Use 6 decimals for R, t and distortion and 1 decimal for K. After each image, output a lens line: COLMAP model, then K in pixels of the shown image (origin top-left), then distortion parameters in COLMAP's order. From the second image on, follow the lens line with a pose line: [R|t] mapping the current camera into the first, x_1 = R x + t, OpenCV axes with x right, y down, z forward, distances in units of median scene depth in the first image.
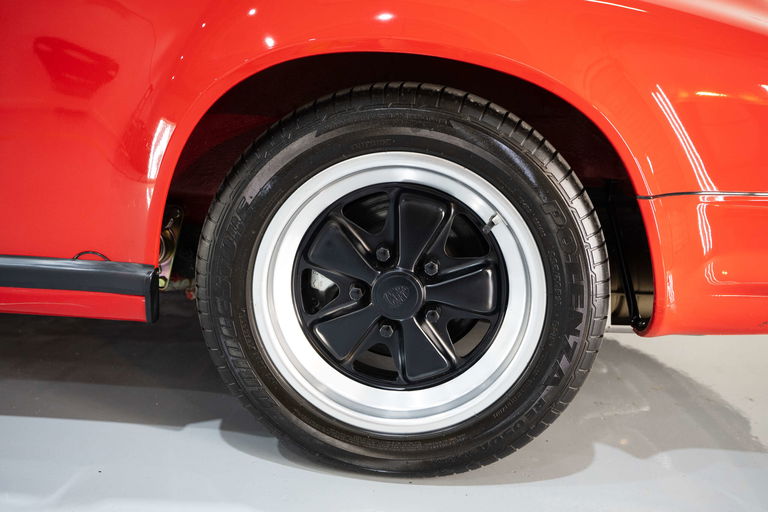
lens RADIAL K [[639.2, 0, 378.4], [0, 639.2, 254.3], [0, 0, 1]] dist [-0.003019, 0.018778]
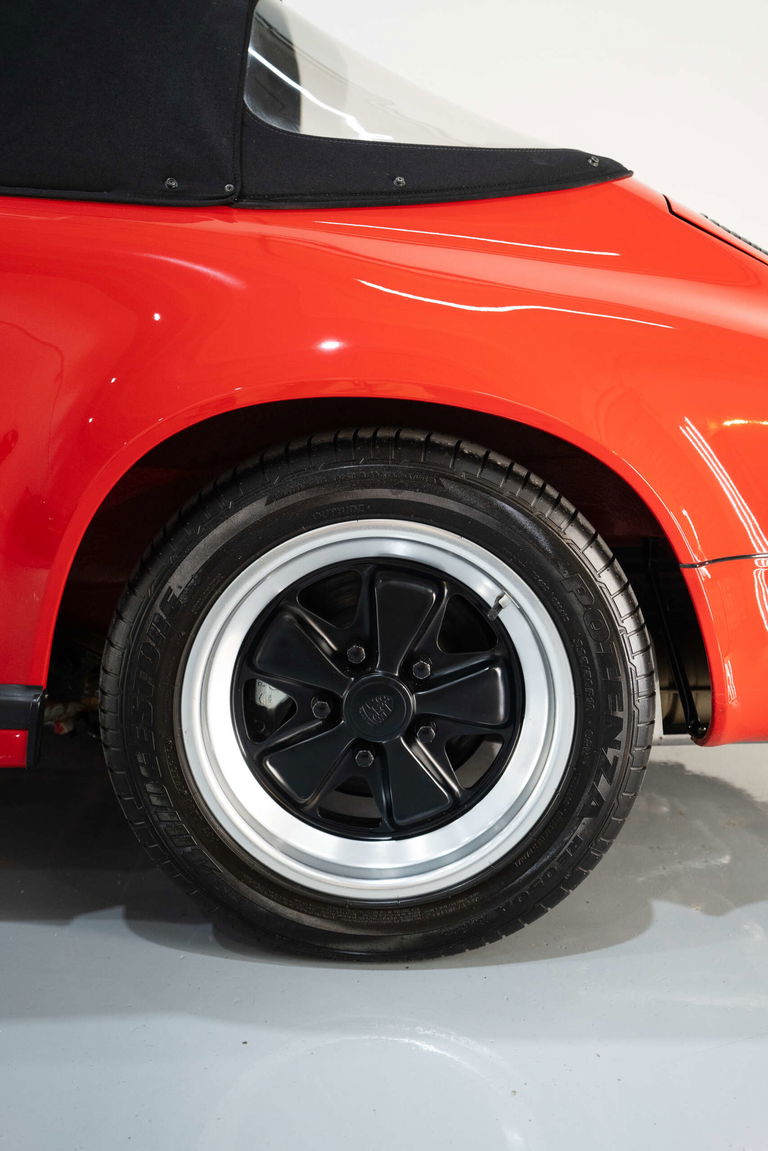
lens RADIAL K [[1050.5, 0, 388.2], [0, 1050.5, 572.4], [0, 0, 1]] dist [0.008879, 0.019082]
pose [[0.994712, -0.043239, 0.093158, -0.066543], [0.049805, 0.996349, -0.069347, -0.008295], [-0.089819, 0.073620, 0.993233, -0.228177]]
